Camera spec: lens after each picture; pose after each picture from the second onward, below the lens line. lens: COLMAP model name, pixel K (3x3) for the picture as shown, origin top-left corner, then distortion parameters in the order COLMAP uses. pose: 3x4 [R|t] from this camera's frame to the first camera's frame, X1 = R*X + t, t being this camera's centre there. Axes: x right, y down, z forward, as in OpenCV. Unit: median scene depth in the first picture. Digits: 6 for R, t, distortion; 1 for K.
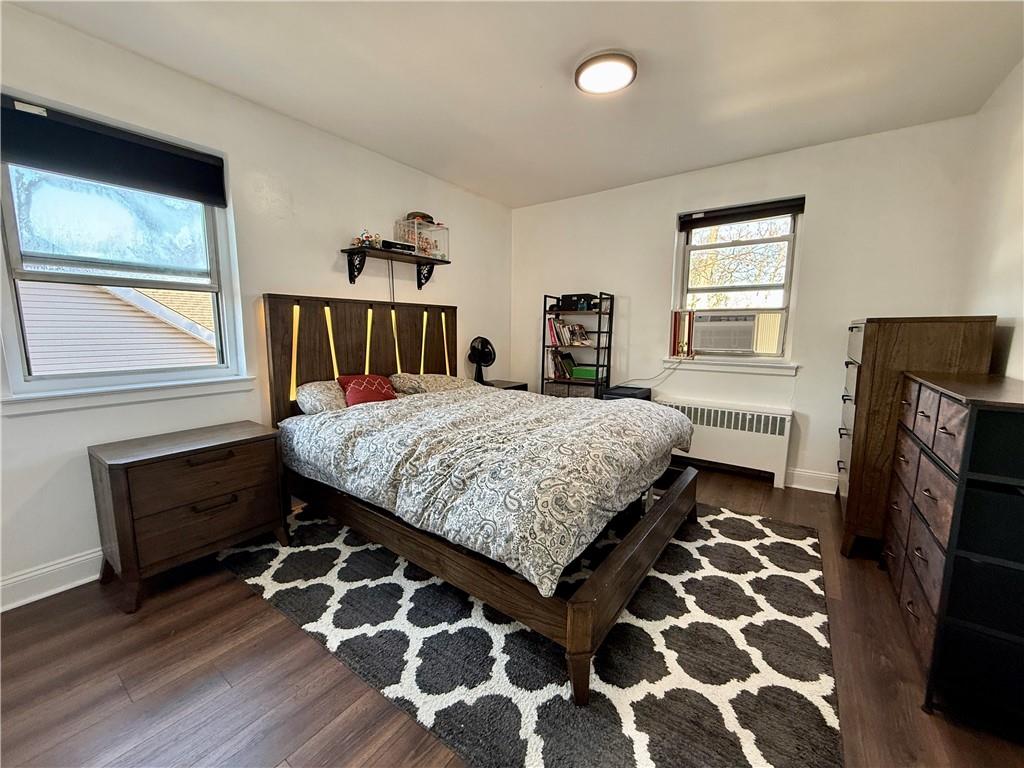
lens RADIAL K [[406.7, 0, 508.5], [0, 406.7, 382.7], [0, 0, 1]] dist [-0.000936, -0.000003]
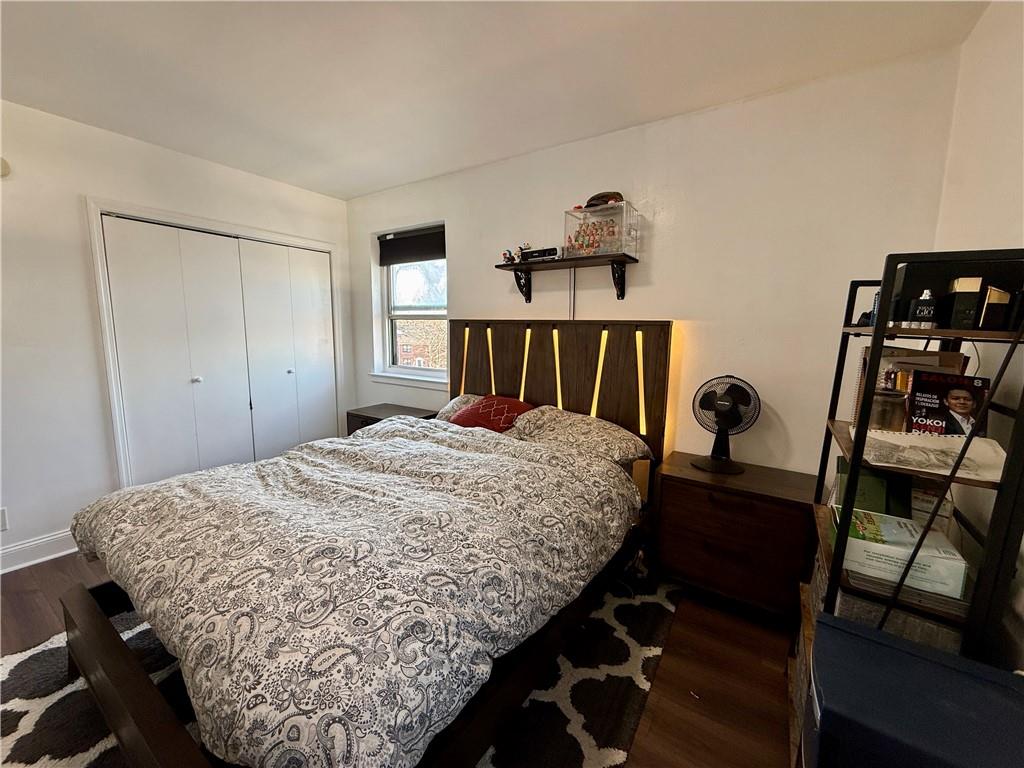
lens RADIAL K [[406.7, 0, 508.5], [0, 406.7, 382.7], [0, 0, 1]] dist [-0.000936, -0.000003]
pose [[0.043736, 0.130297, -0.990510, 0.557559], [-0.148459, 0.981298, 0.122530, -0.161937], [0.987951, 0.141691, 0.062261, 0.881484]]
